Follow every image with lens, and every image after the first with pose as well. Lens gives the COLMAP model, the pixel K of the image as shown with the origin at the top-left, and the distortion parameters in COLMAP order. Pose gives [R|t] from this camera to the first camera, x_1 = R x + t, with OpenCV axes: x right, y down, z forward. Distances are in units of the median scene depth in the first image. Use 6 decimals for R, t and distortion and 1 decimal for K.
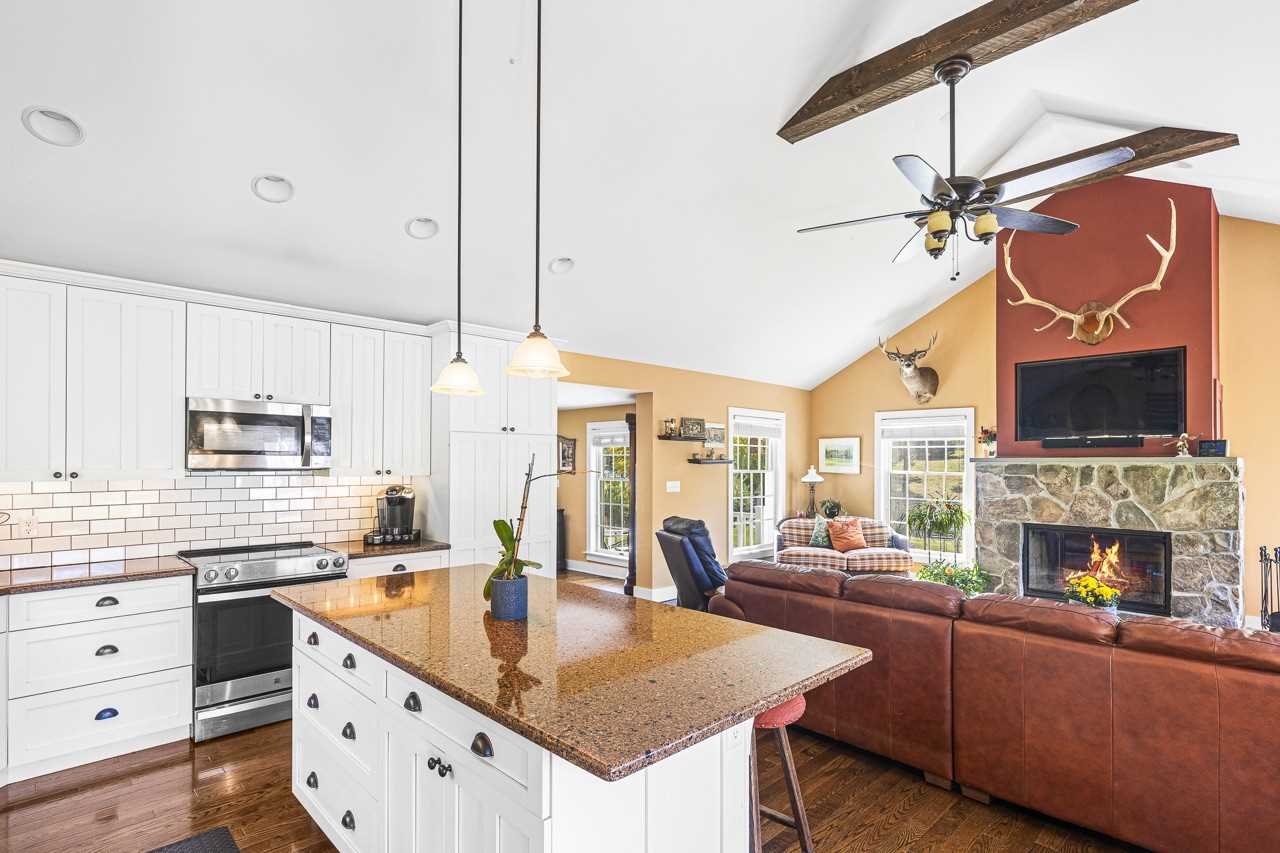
lens RADIAL K [[643.2, 0, 676.8], [0, 643.2, 453.4], [0, 0, 1]] dist [0.003936, 0.000431]
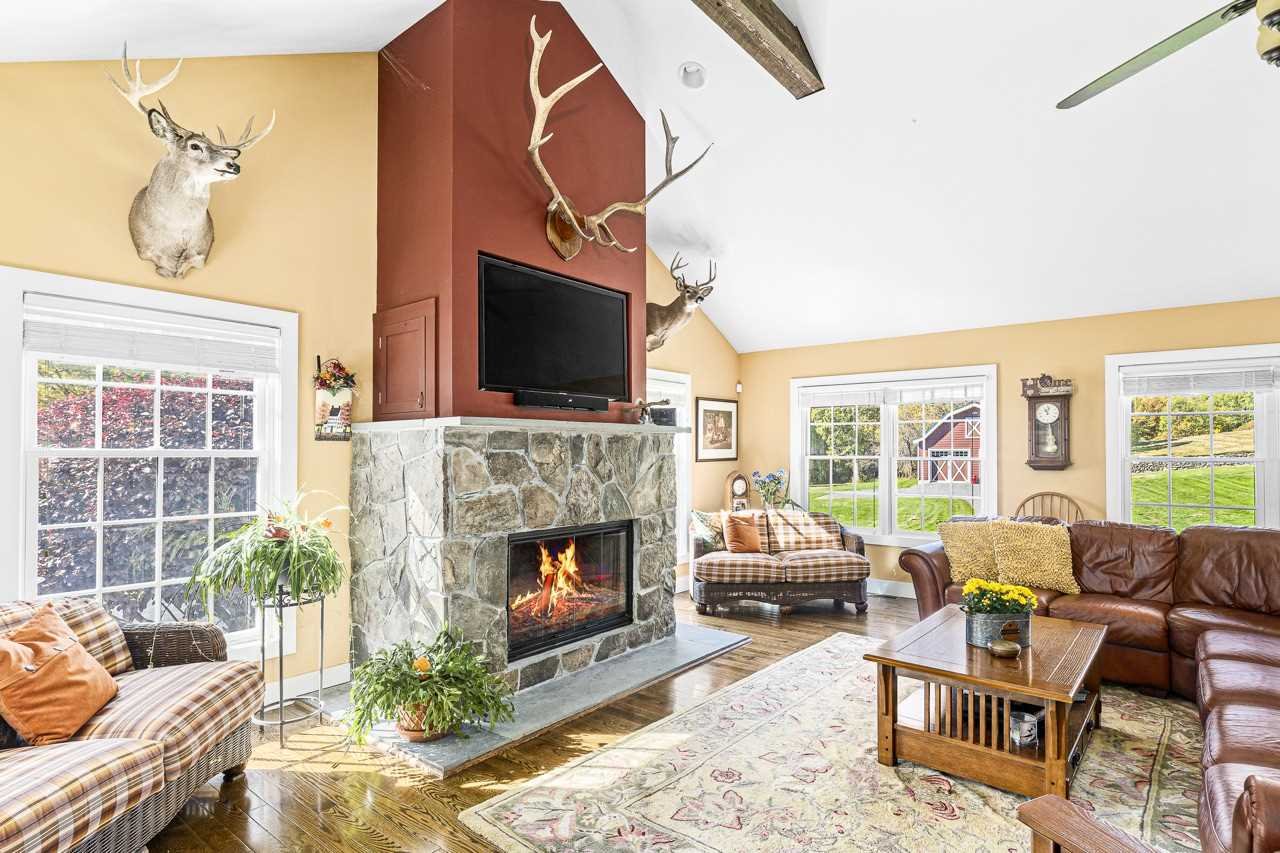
lens RADIAL K [[664.1, 0, 638.7], [0, 664.1, 439.6], [0, 0, 1]] dist [0.006381, 0.001173]
pose [[-0.069542, 0.011280, 0.997515, -0.060299], [-0.015843, 0.999797, -0.012410, 0.030923], [-0.997453, -0.016666, -0.069350, 0.961869]]
